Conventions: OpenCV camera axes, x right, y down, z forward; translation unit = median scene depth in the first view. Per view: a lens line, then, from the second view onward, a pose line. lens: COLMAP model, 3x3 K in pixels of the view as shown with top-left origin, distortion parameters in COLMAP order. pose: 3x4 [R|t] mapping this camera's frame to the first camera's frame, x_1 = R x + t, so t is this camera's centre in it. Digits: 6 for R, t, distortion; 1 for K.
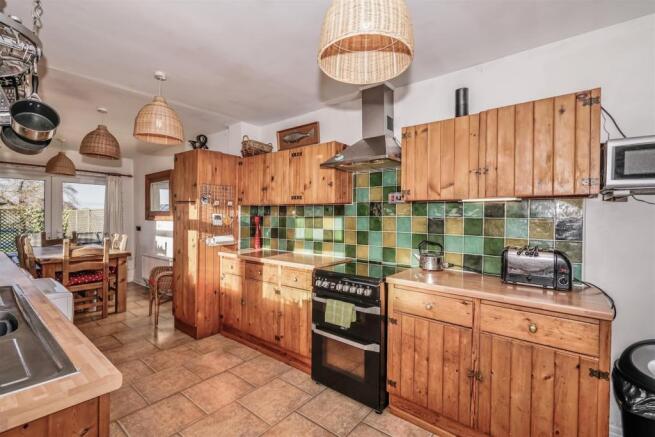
lens RADIAL K [[293.0, 0, 328.0], [0, 293.0, 215.8], [0, 0, 1]] dist [-0.009154, 0.000334]
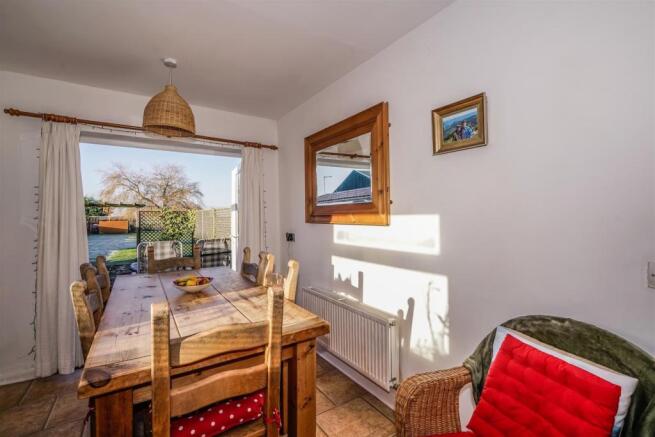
lens RADIAL K [[293.0, 0, 325.7], [0, 293.0, 215.8], [0, 0, 1]] dist [-0.009154, 0.000334]
pose [[0.949868, -0.015278, -0.312277, -0.620653], [0.017944, 0.999823, 0.005666, -0.000667], [0.312135, -0.010985, 0.949974, 0.736138]]
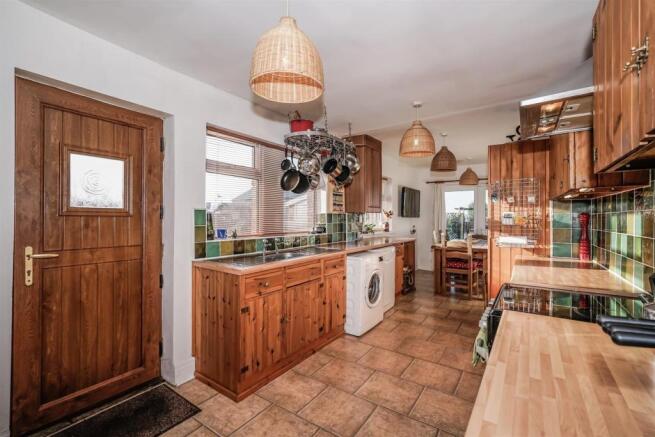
lens RADIAL K [[293.0, 0, 324.8], [0, 293.0, 217.6], [0, 0, 1]] dist [-0.009154, 0.000334]
pose [[0.061500, -0.005704, -0.998091, 0.421377], [0.001419, 0.999983, -0.005627, 0.012882], [0.998106, -0.001071, 0.061507, 0.329112]]
